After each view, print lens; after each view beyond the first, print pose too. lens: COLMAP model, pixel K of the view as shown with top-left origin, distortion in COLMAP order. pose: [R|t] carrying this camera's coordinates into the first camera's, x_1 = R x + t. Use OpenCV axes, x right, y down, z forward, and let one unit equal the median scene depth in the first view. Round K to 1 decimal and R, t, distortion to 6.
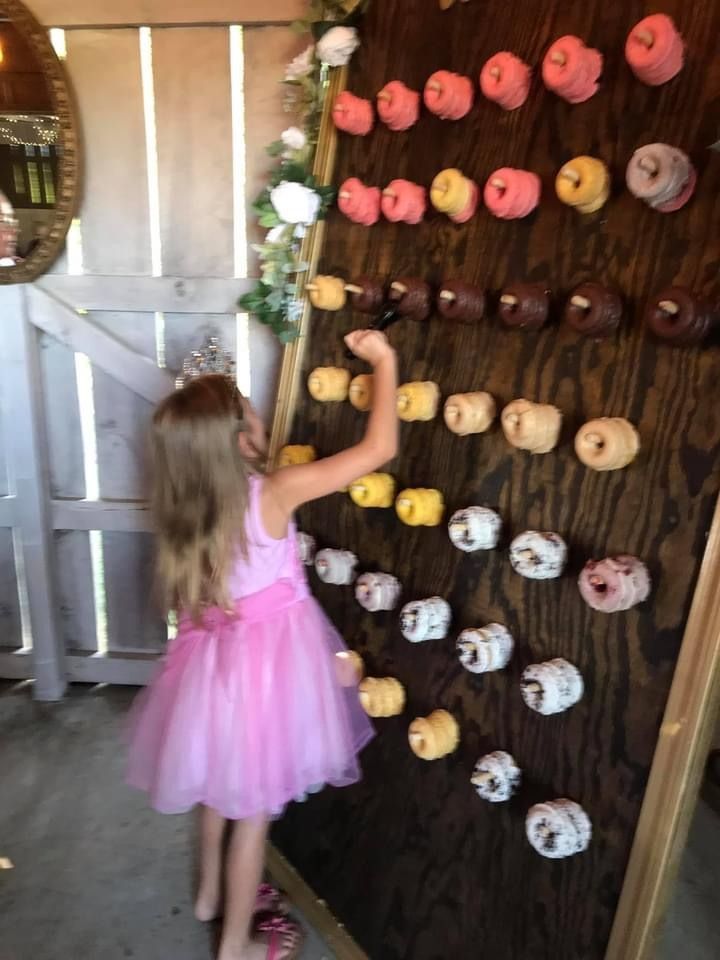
lens RADIAL K [[793.6, 0, 355.6], [0, 793.6, 475.4], [0, 0, 1]] dist [0.018497, -0.017391]
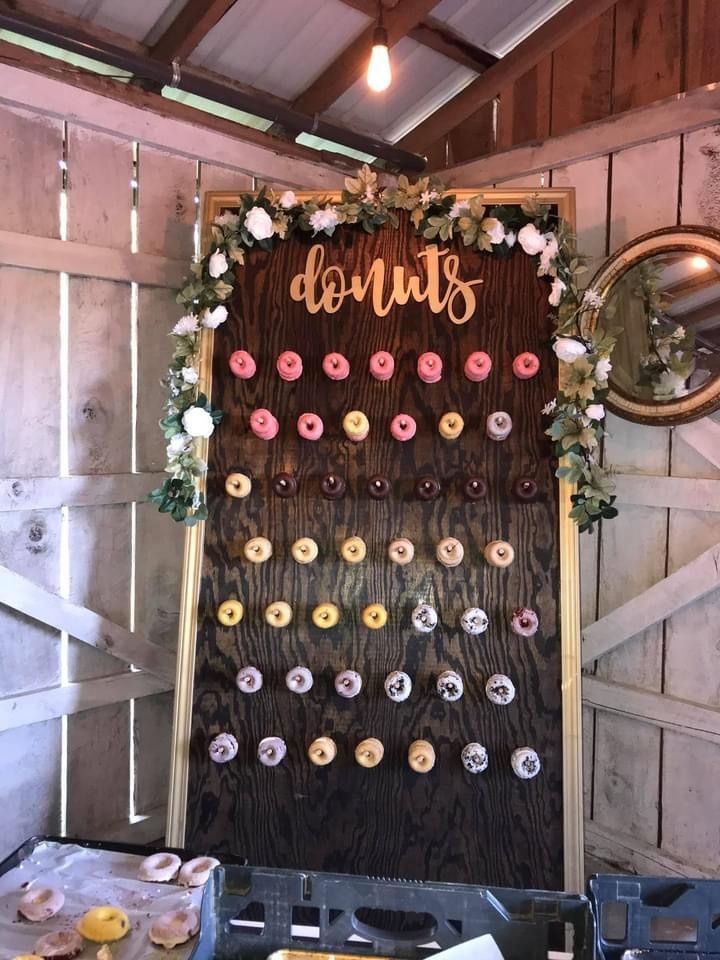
lens RADIAL K [[790.2, 0, 360.0], [0, 790.2, 480.0], [0, 0, 1]] dist [0.019758, -0.015532]
pose [[0.662941, -0.051973, 0.746866, -1.246178], [0.197308, 0.974449, -0.107326, -0.069941], [-0.722204, 0.218513, 0.656257, -0.069499]]
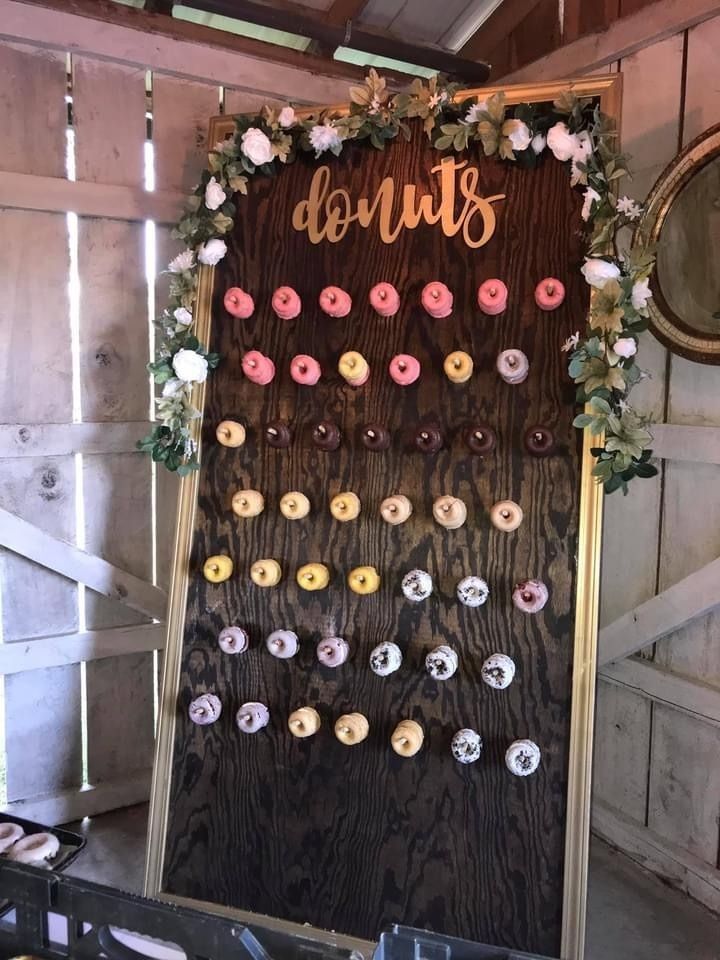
lens RADIAL K [[793.6, 0, 355.6], [0, 793.6, 475.4], [0, 0, 1]] dist [0.018497, -0.017391]
pose [[0.817263, -0.073147, 0.571604, -0.827804], [0.157819, 0.982399, -0.099929, -0.006086], [-0.554233, 0.171878, 0.814422, -0.196648]]
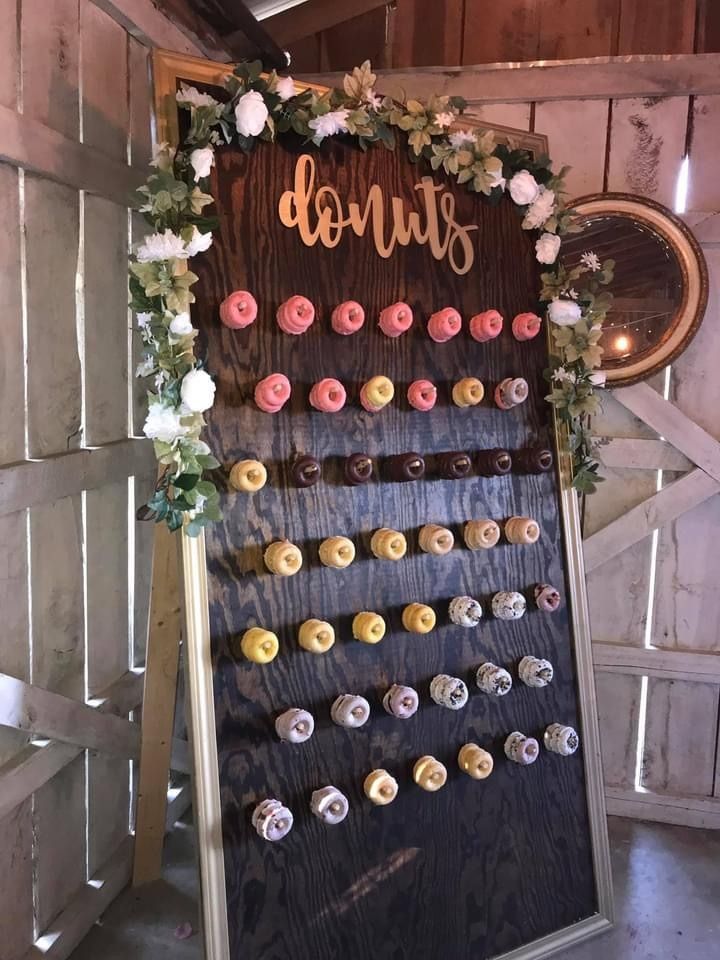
lens RADIAL K [[793.6, 0, 355.6], [0, 793.6, 475.4], [0, 0, 1]] dist [0.018497, -0.017391]
pose [[0.120679, -0.152262, 0.980945, -1.390698], [0.238698, 0.963625, 0.120208, -0.436370], [-0.963566, 0.219643, 0.152634, 0.967848]]
